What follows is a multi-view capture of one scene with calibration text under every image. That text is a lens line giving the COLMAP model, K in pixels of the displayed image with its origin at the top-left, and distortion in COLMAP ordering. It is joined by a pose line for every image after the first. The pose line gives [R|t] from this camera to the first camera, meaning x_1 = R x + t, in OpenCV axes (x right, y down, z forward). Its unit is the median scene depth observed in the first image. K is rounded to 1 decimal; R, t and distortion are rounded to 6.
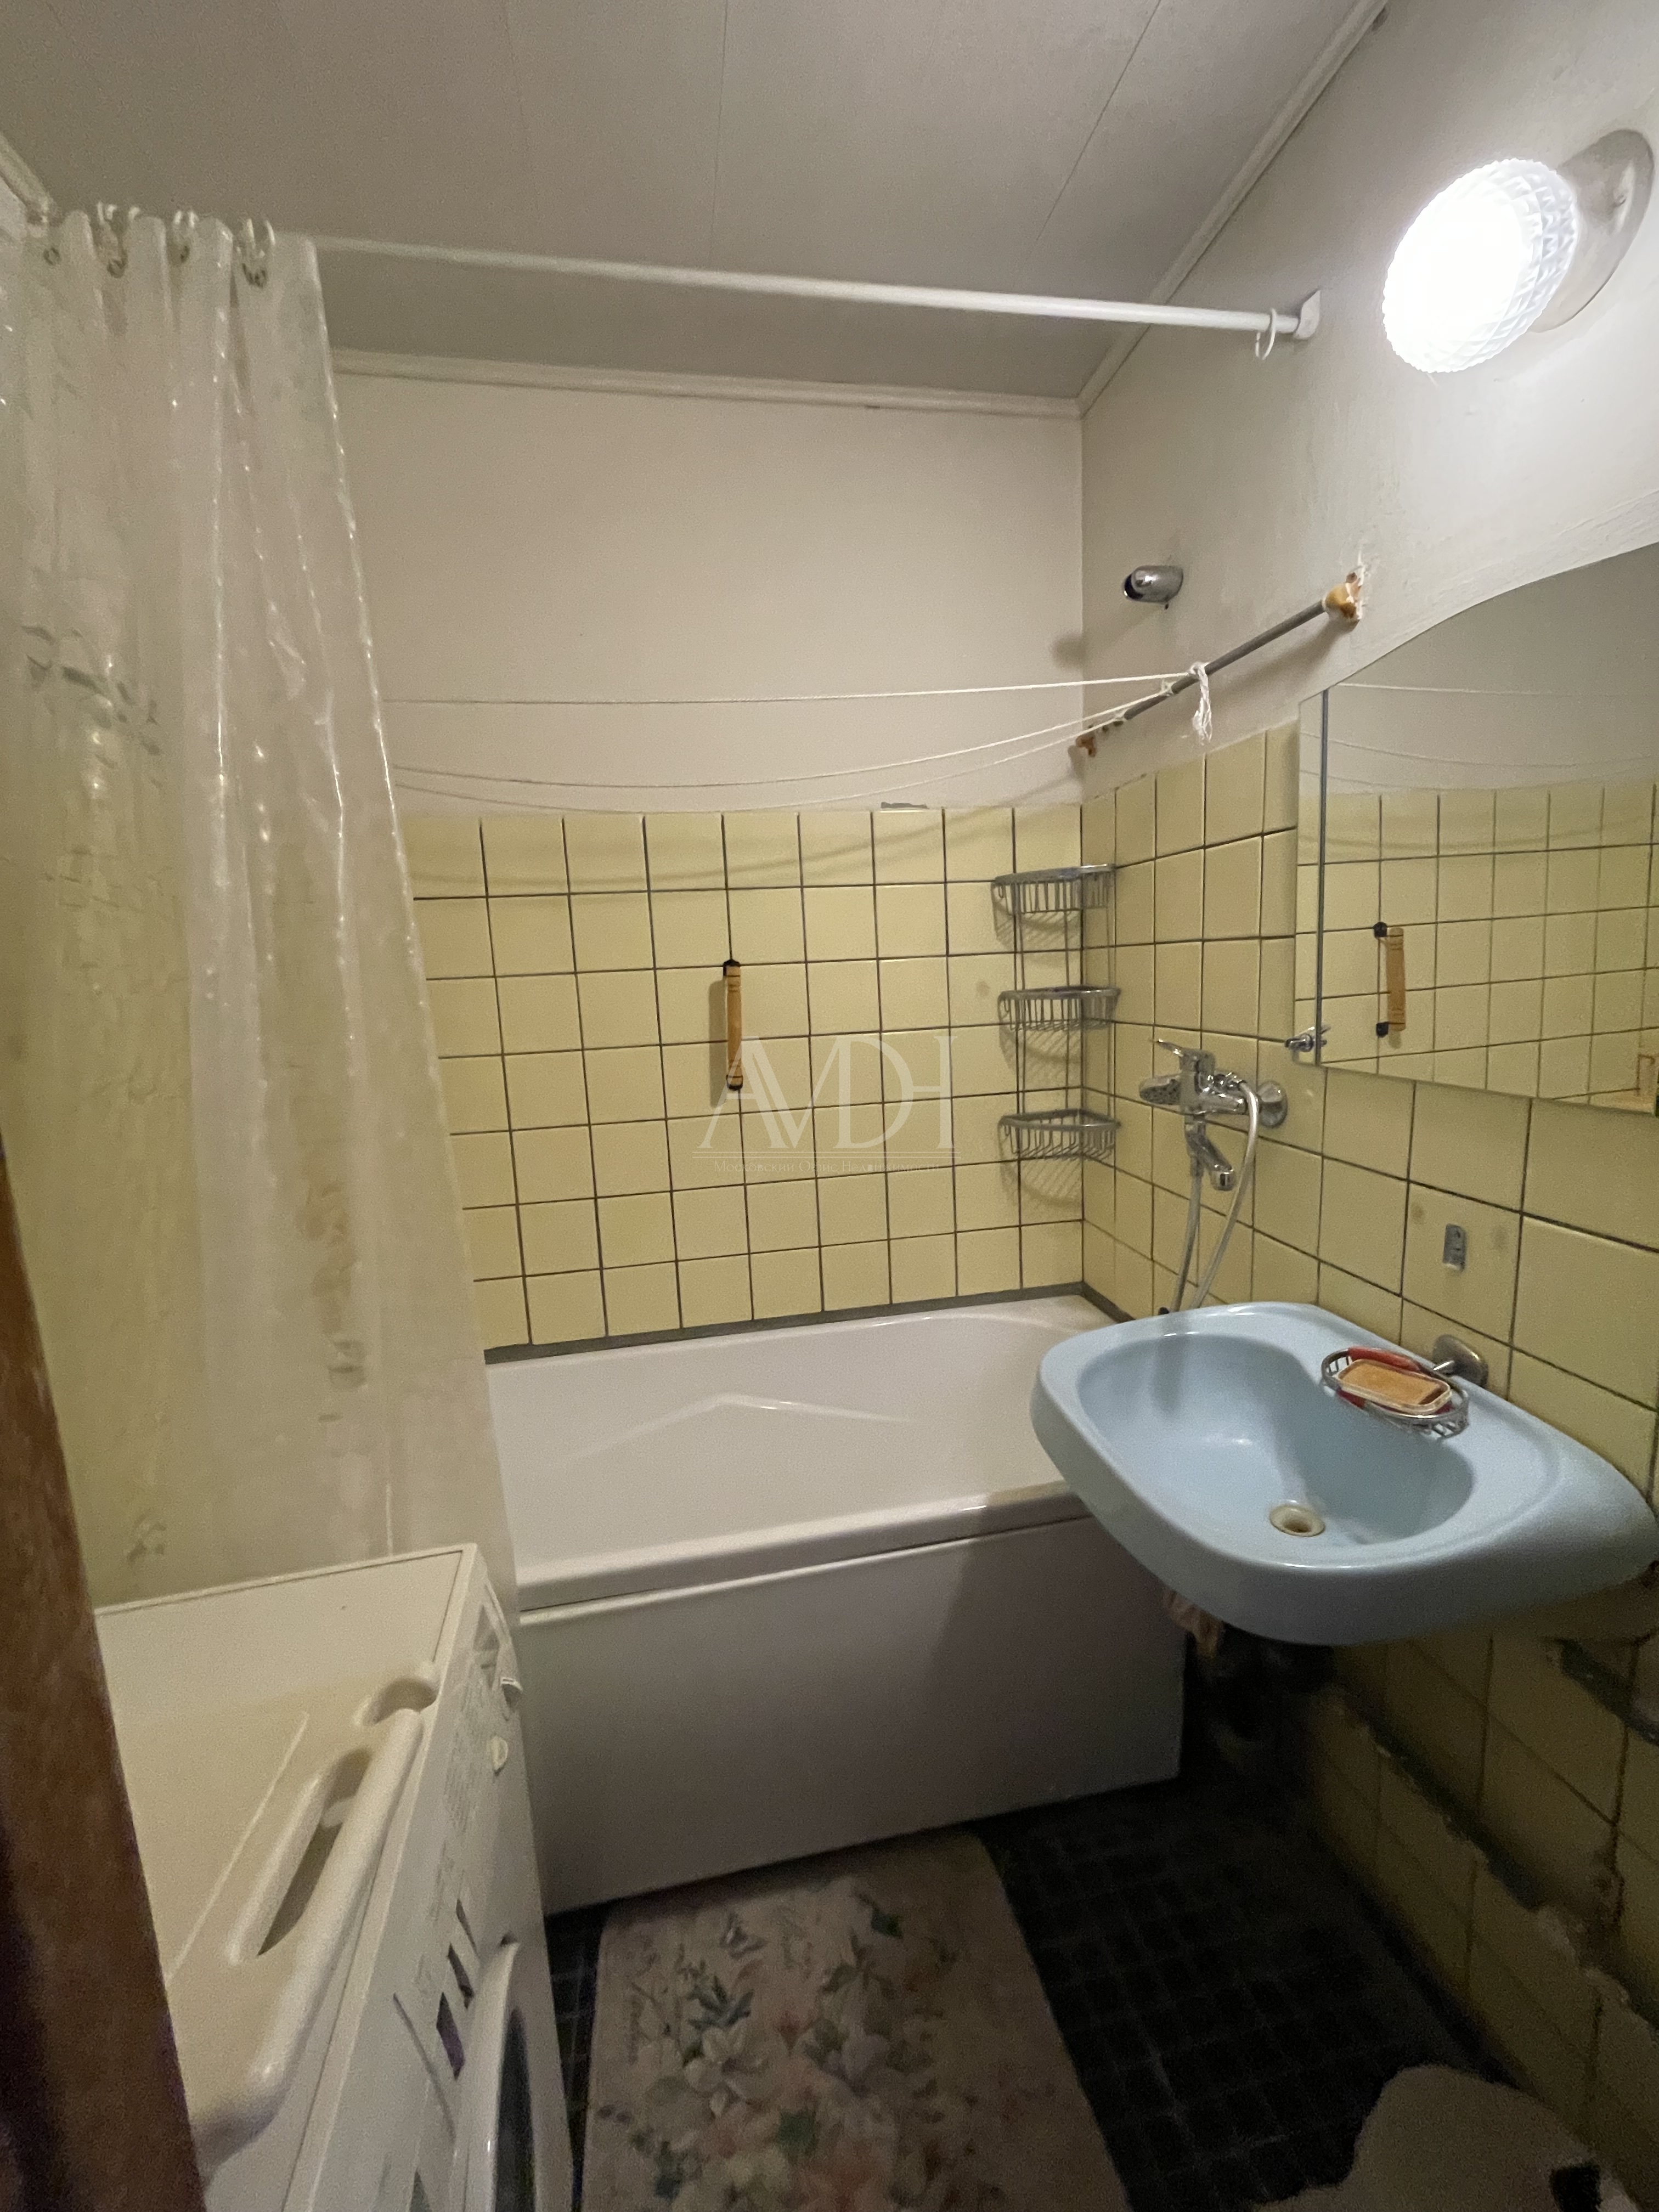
lens RADIAL K [[896.8, 0, 835.8], [0, 896.8, 1099.7], [0, 0, 1]] dist [0.000212, -0.002124]
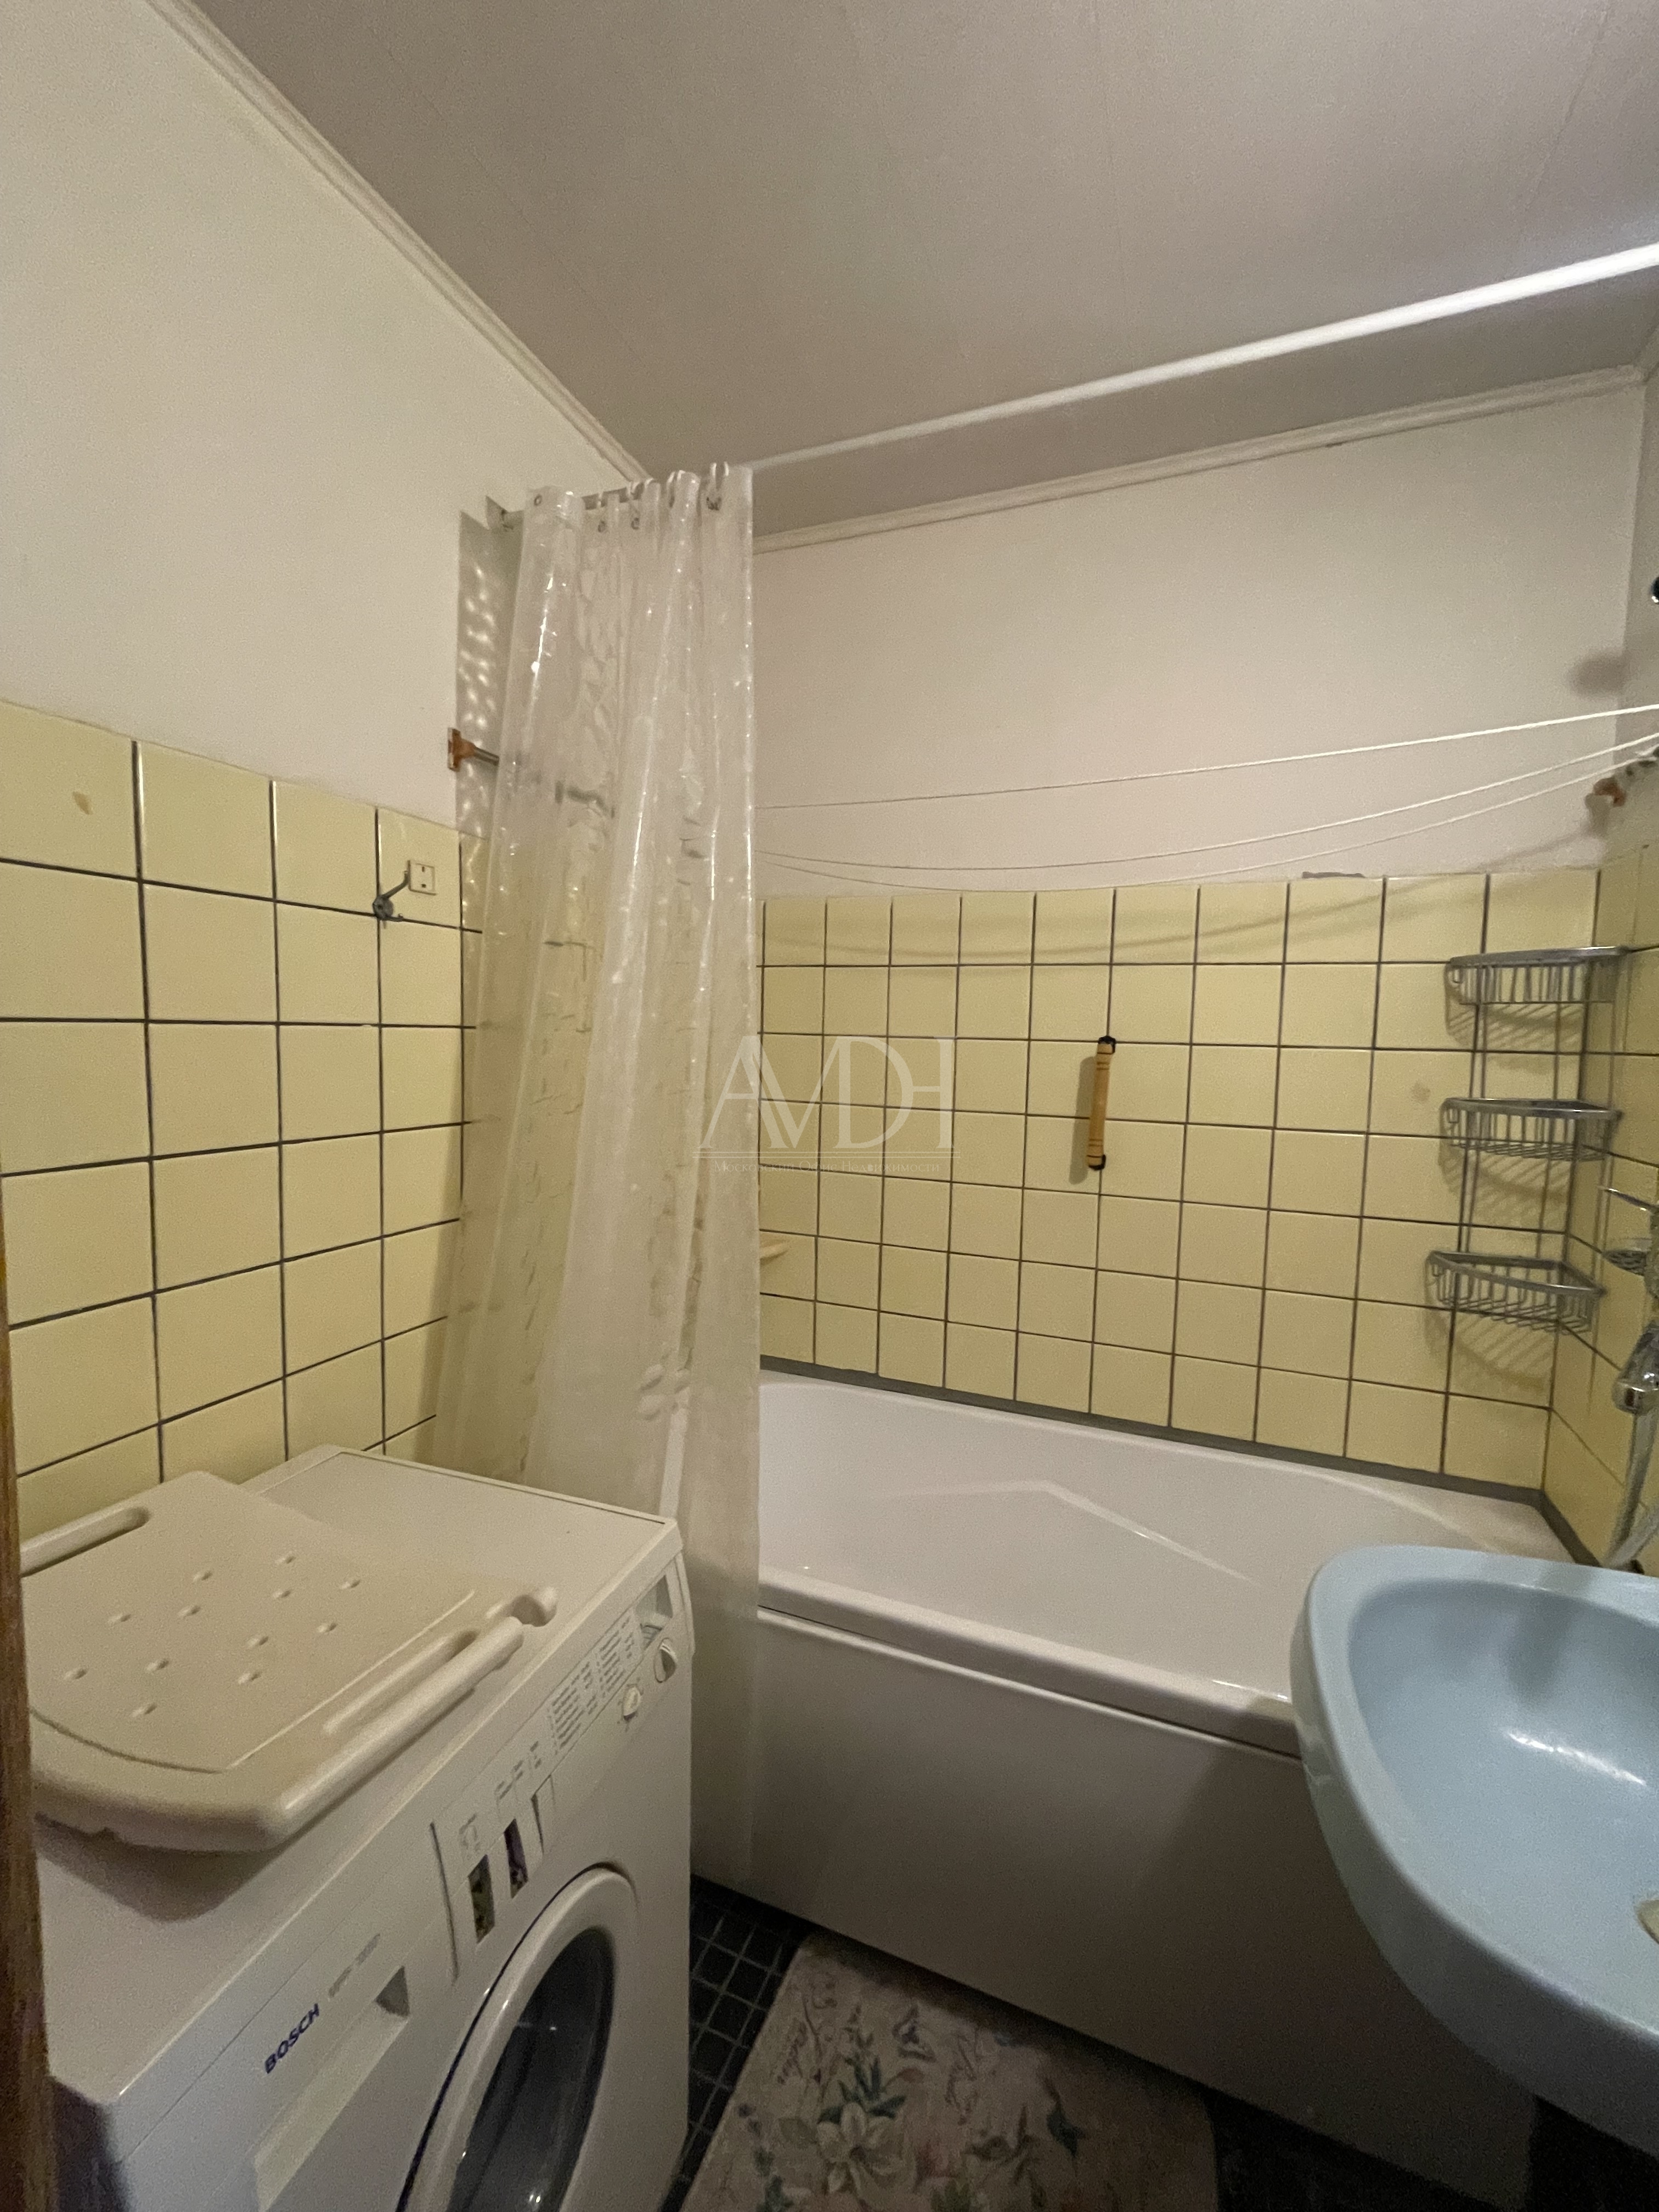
lens RADIAL K [[896.8, 0, 835.8], [0, 896.8, 1099.7], [0, 0, 1]] dist [0.000212, -0.002124]
pose [[0.842691, 0.106673, -0.527724, 0.152406], [-0.138921, 0.990066, -0.021705, -0.025463], [0.520166, 0.091602, 0.849138, 0.027609]]
